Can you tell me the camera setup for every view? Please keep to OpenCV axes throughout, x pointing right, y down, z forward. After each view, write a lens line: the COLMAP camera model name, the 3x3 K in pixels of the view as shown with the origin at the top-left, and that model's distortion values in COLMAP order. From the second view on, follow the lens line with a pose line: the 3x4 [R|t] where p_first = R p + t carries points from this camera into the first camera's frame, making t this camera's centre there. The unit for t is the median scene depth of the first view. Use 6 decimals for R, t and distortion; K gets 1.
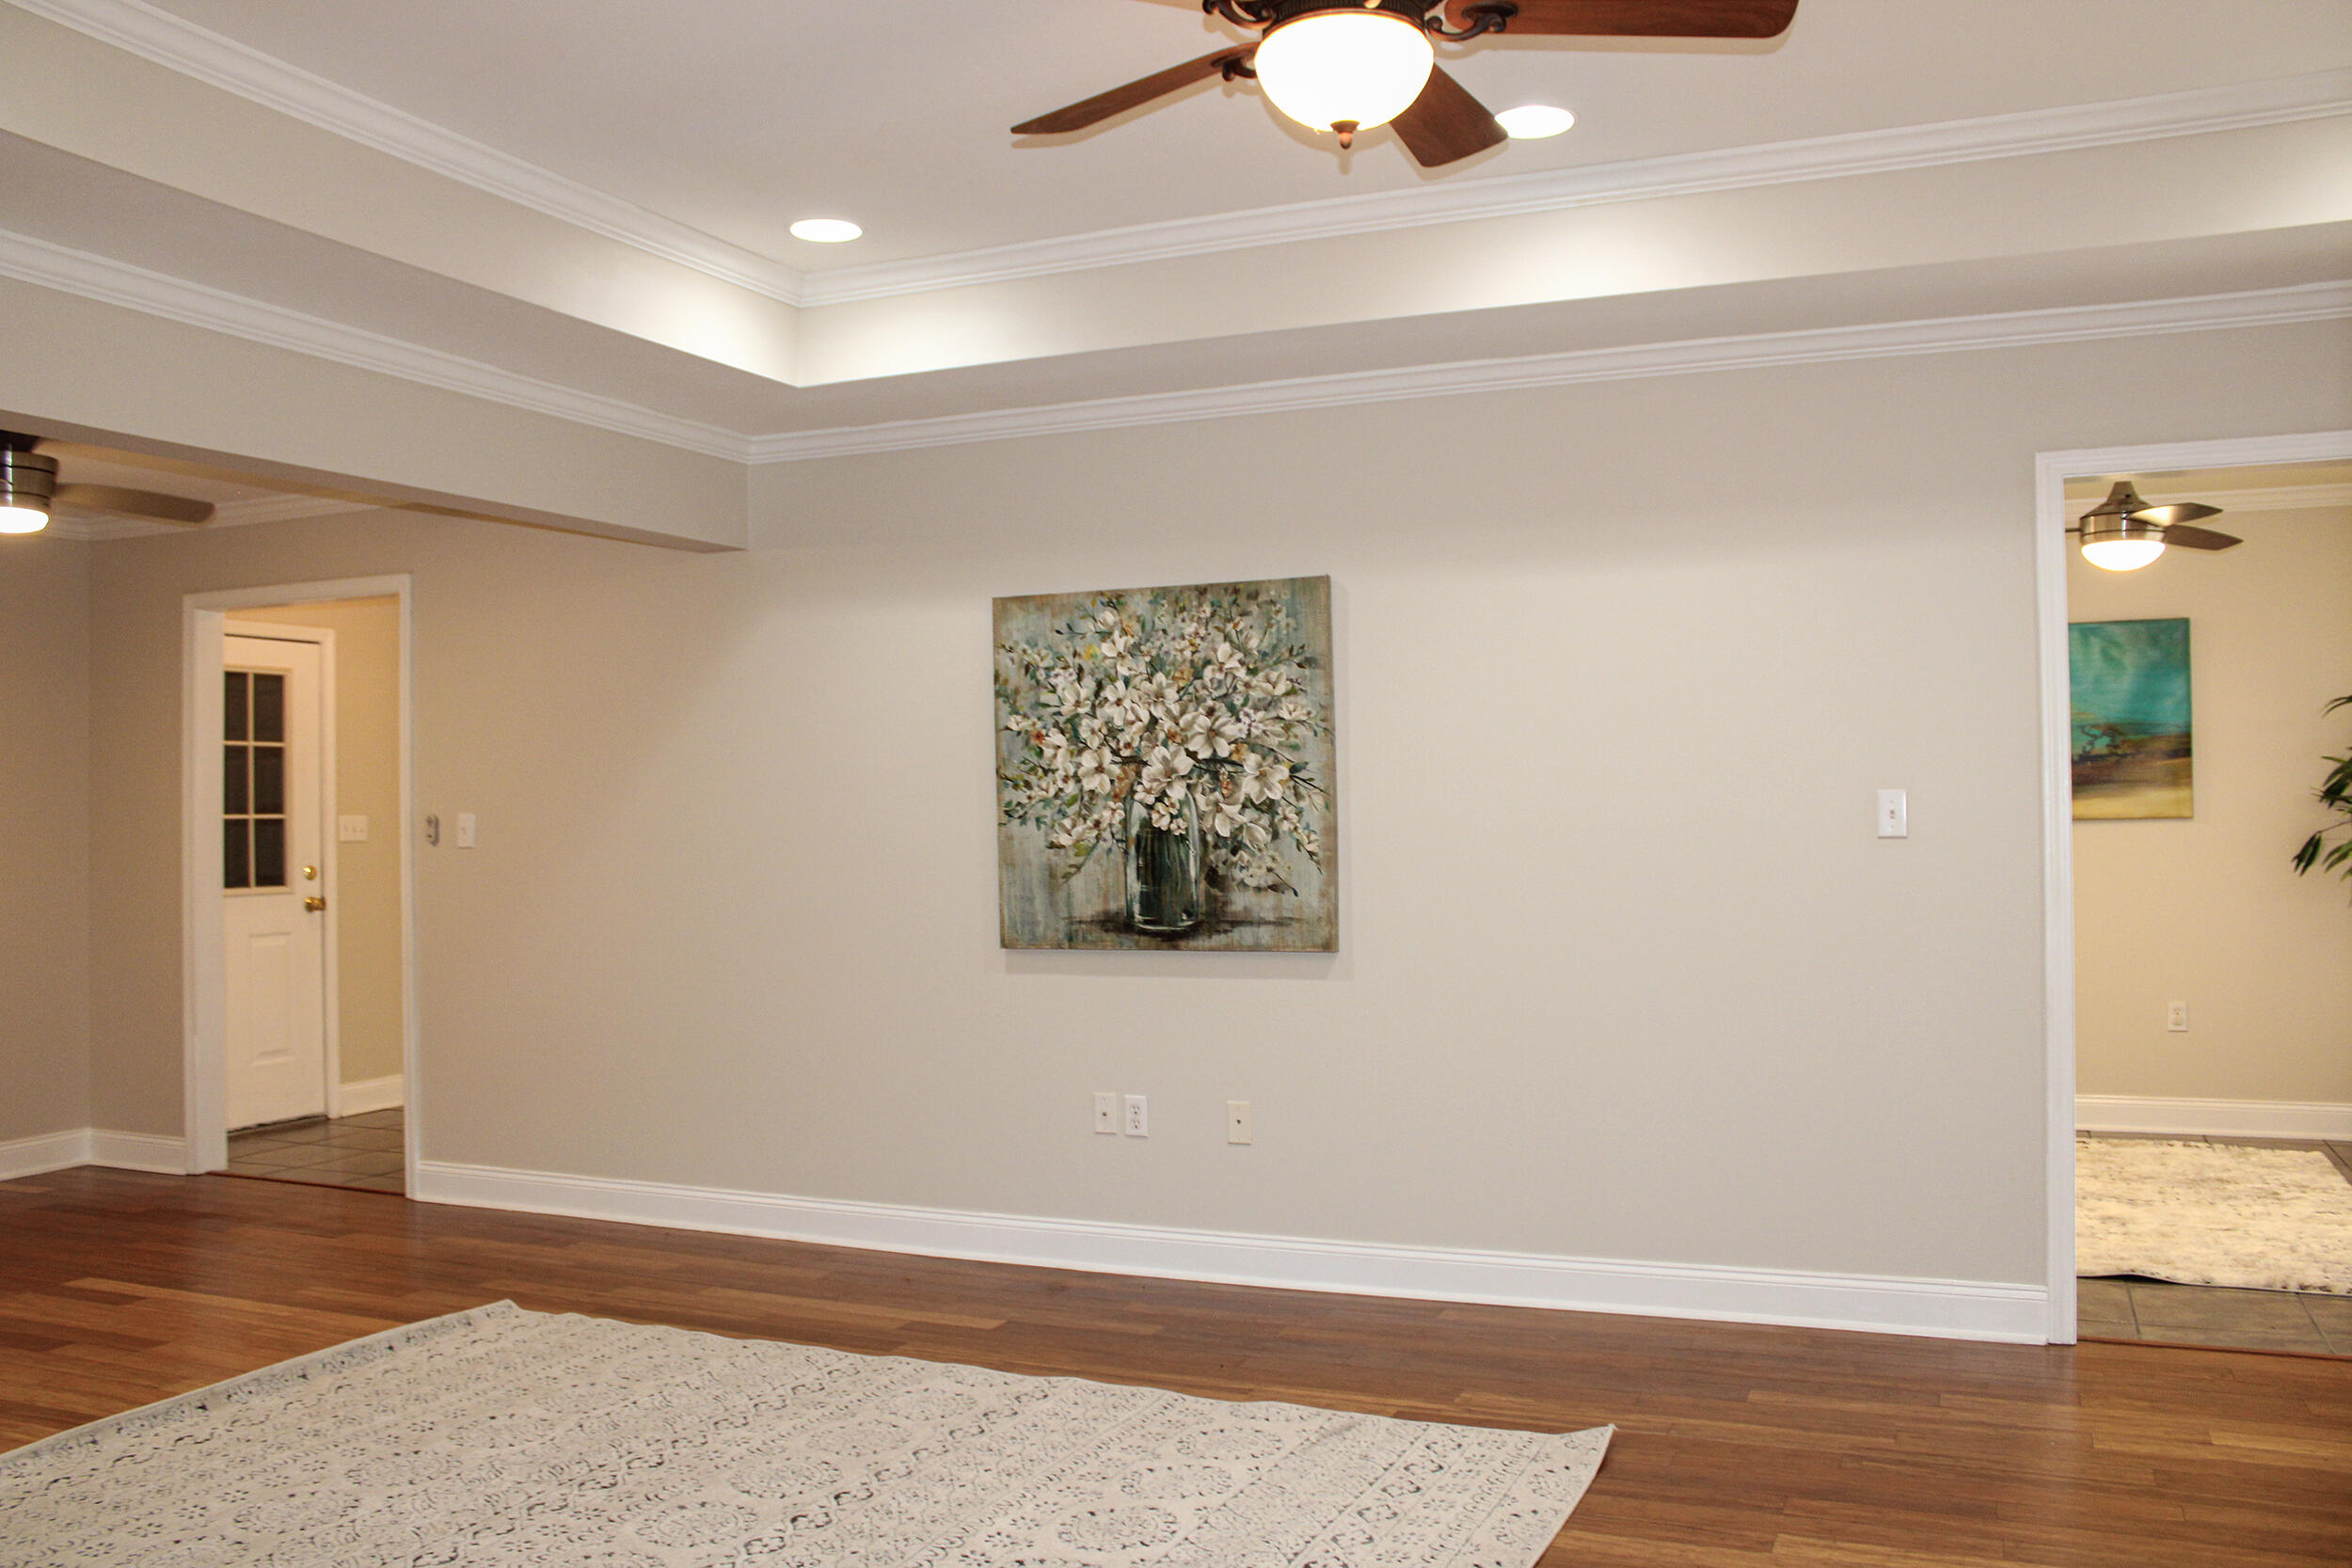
lens RADIAL K [[1953.5, 0, 1166.9], [0, 1953.5, 787.9], [0, 0, 1]] dist [-0.174809, 0.145958]
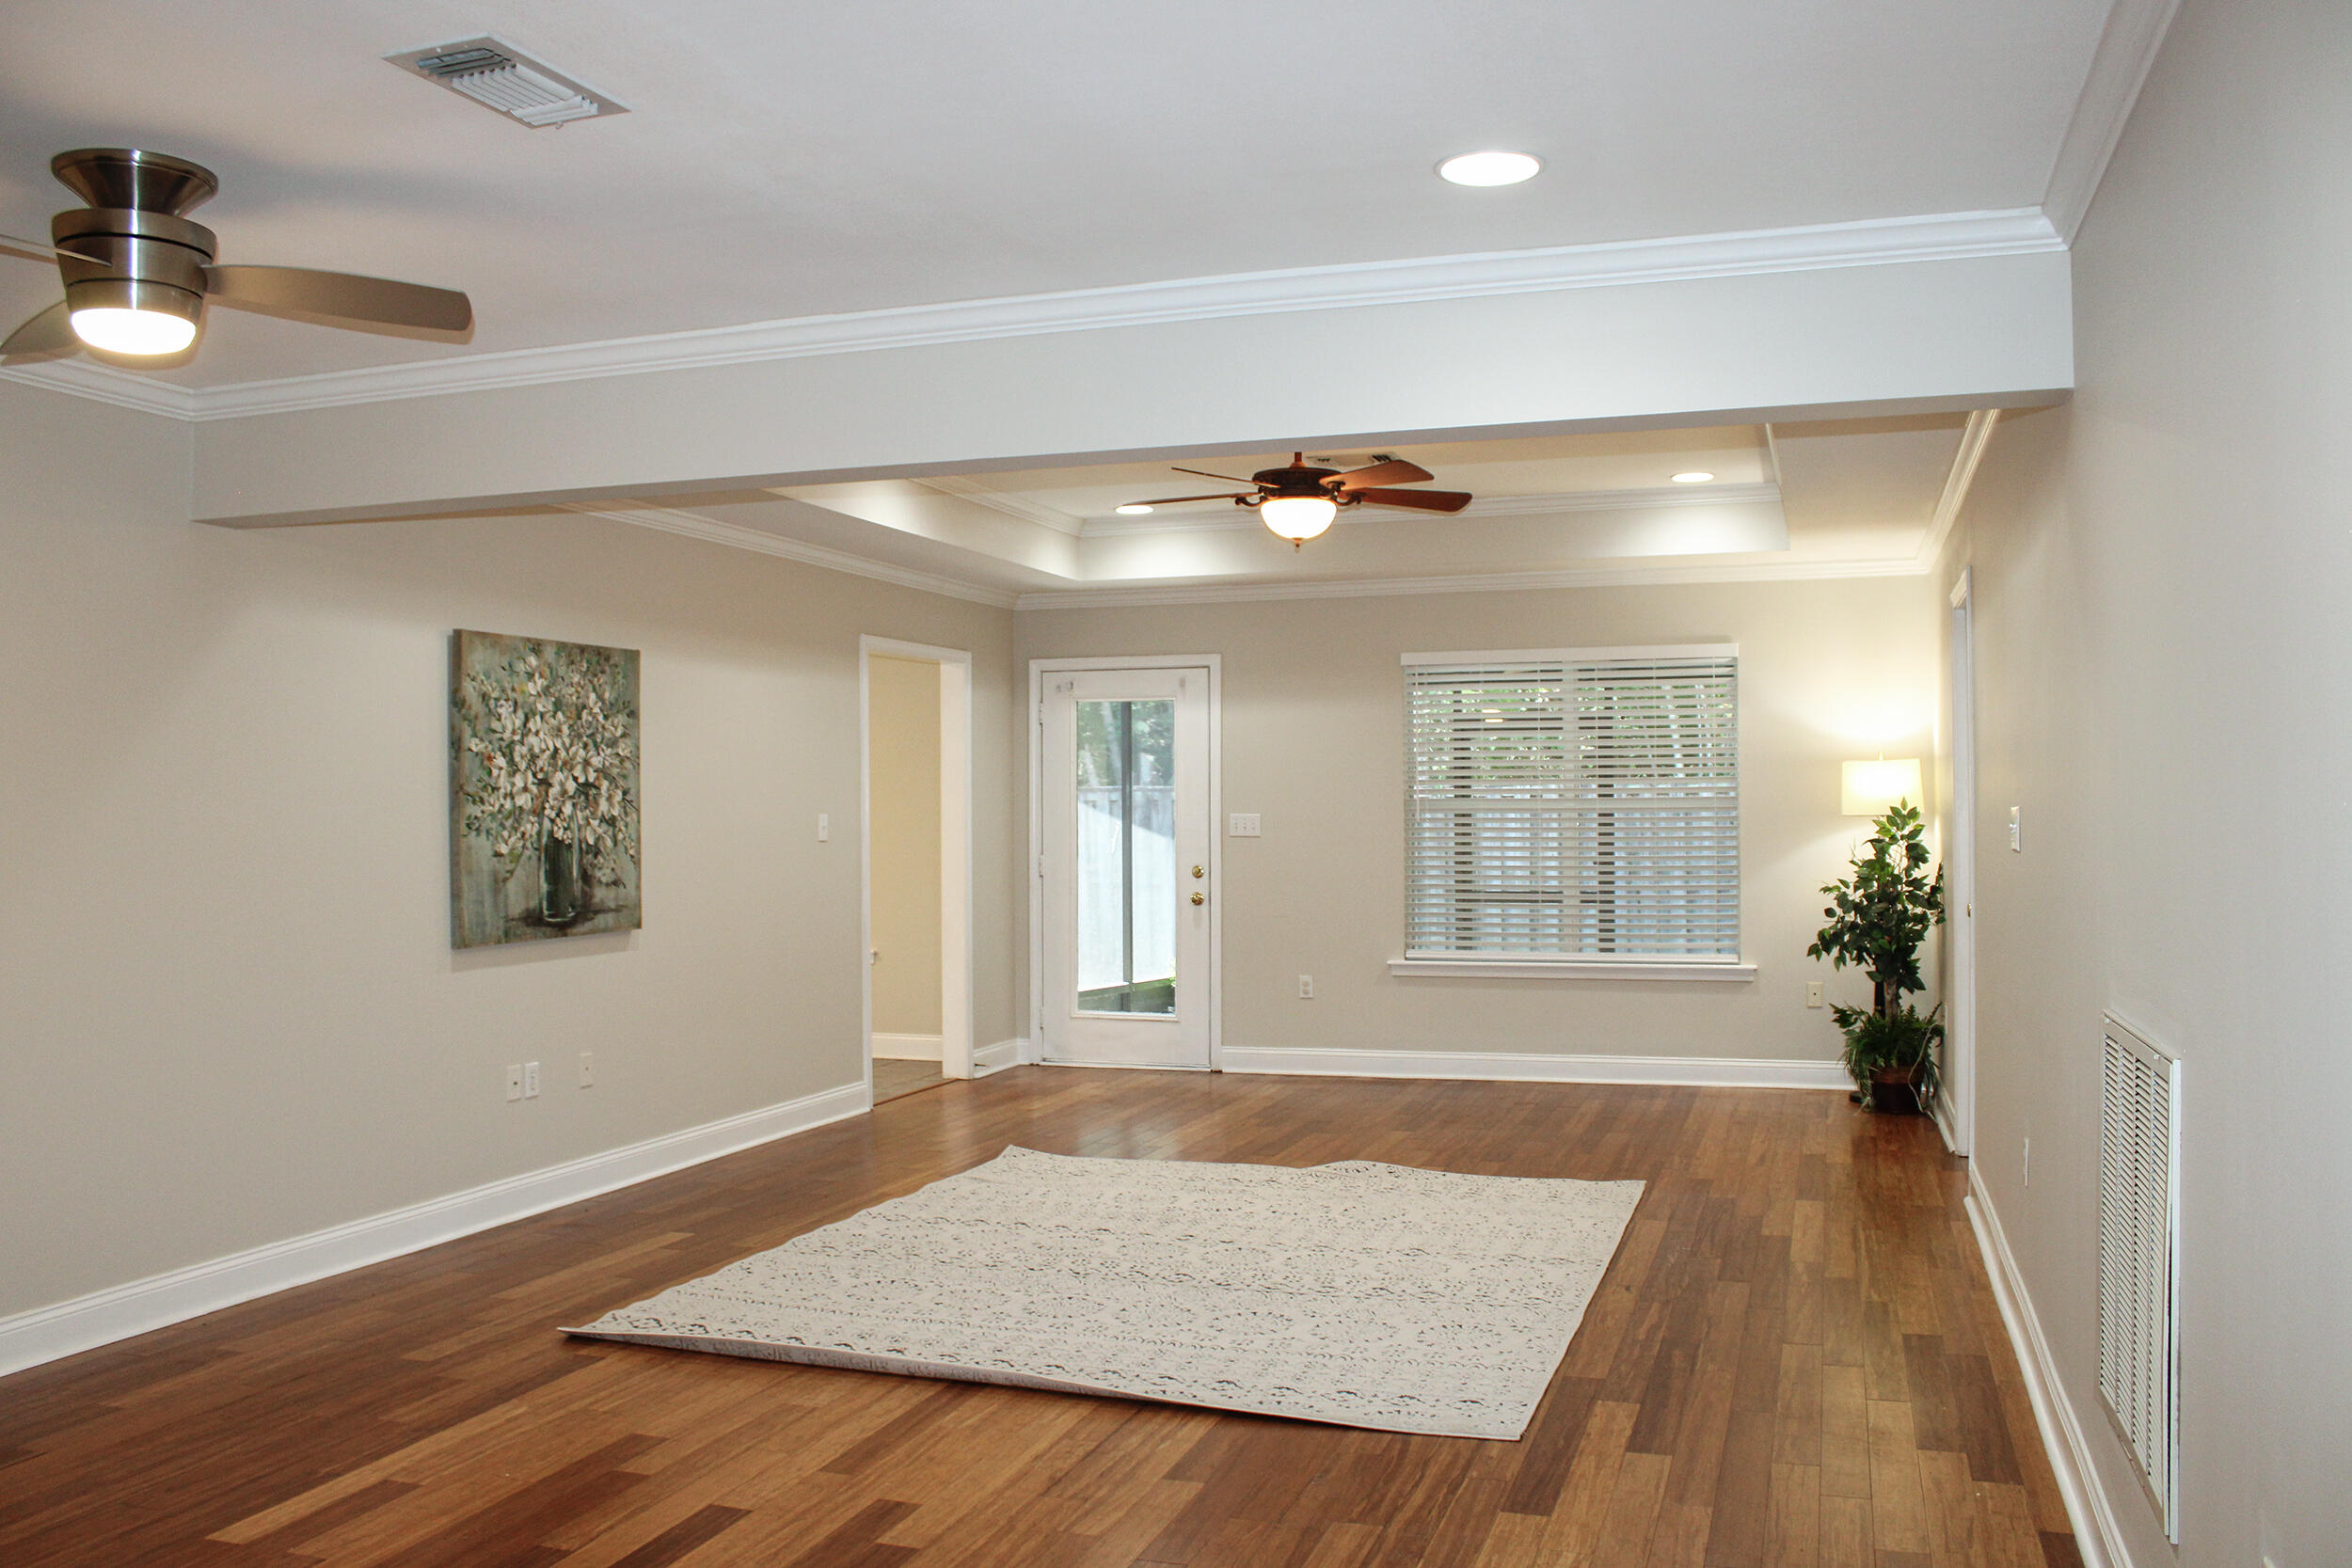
lens RADIAL K [[1953.5, 0, 1166.9], [0, 1953.5, 787.9], [0, 0, 1]] dist [-0.174809, 0.145958]
pose [[-0.080964, 0.022045, 0.996473, -1.233890], [-0.009122, 0.999697, -0.022857, 0.013033], [-0.996675, -0.010940, -0.080738, 0.714812]]
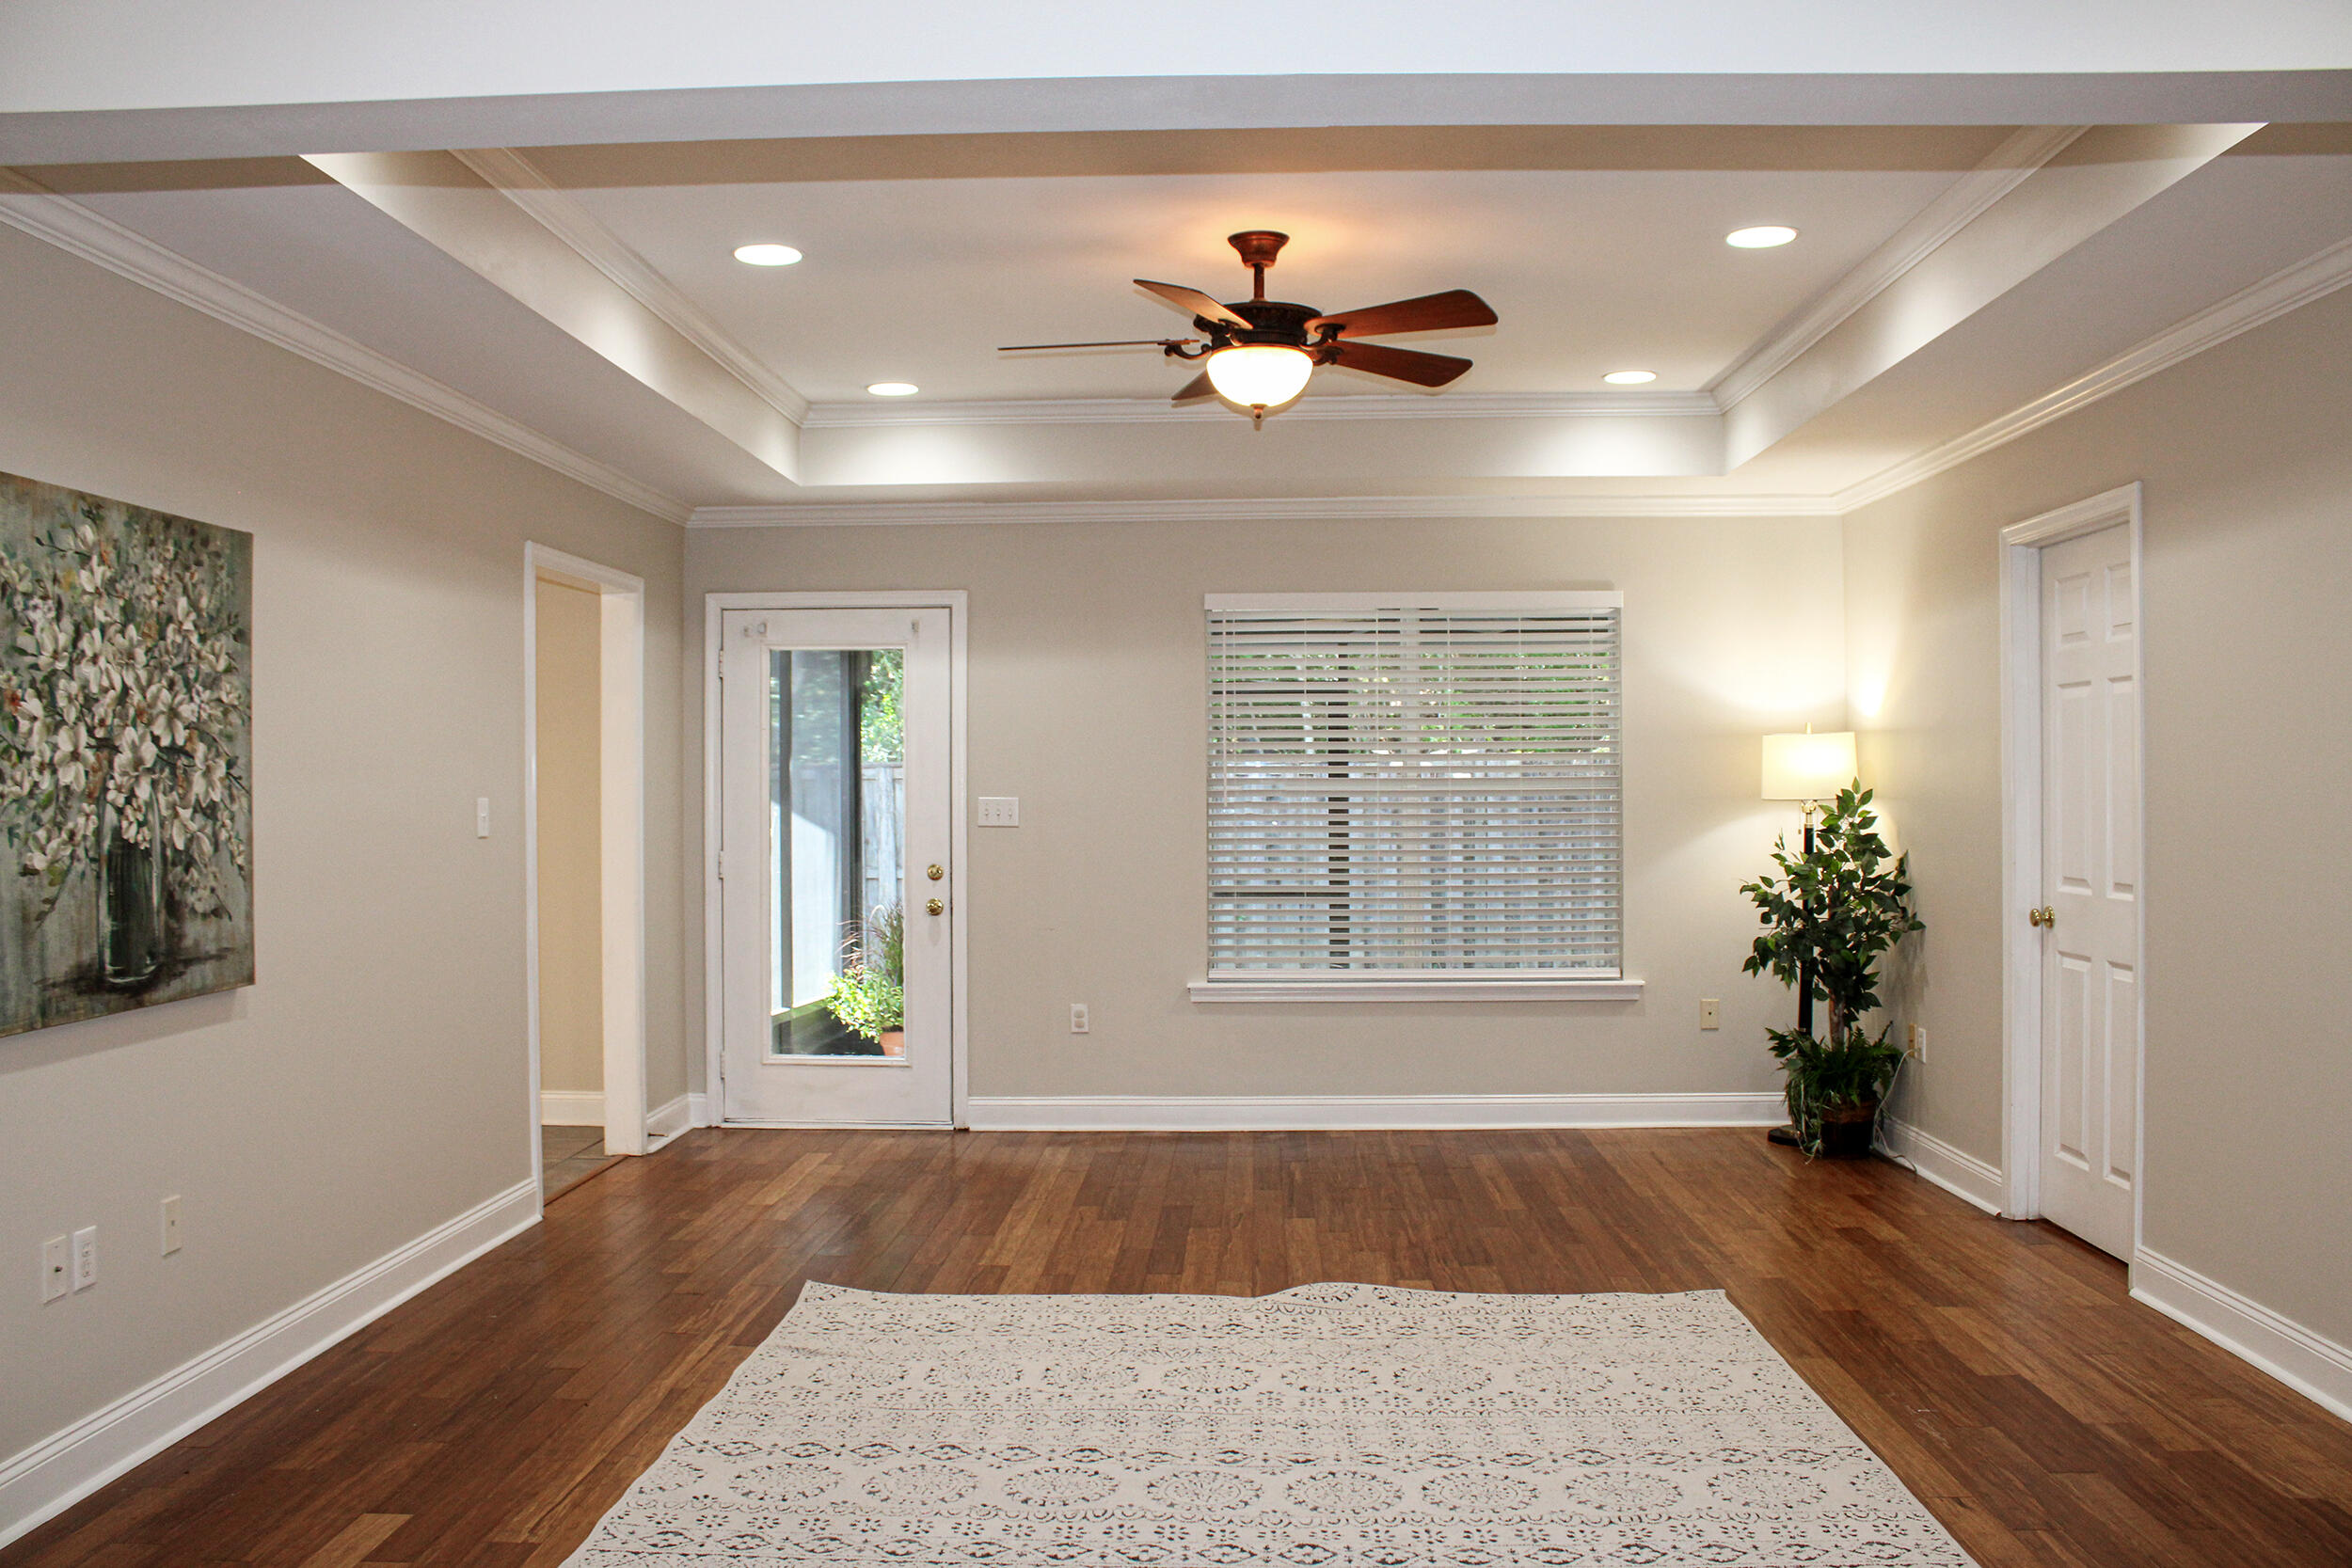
lens RADIAL K [[1953.5, 0, 1166.9], [0, 1953.5, 787.9], [0, 0, 1]] dist [-0.174809, 0.145958]
pose [[-0.358573, 0.012493, 0.933418, -0.782106], [-0.006331, 0.999855, -0.015814, 0.009720], [-0.933480, -0.011580, -0.358442, 0.888509]]
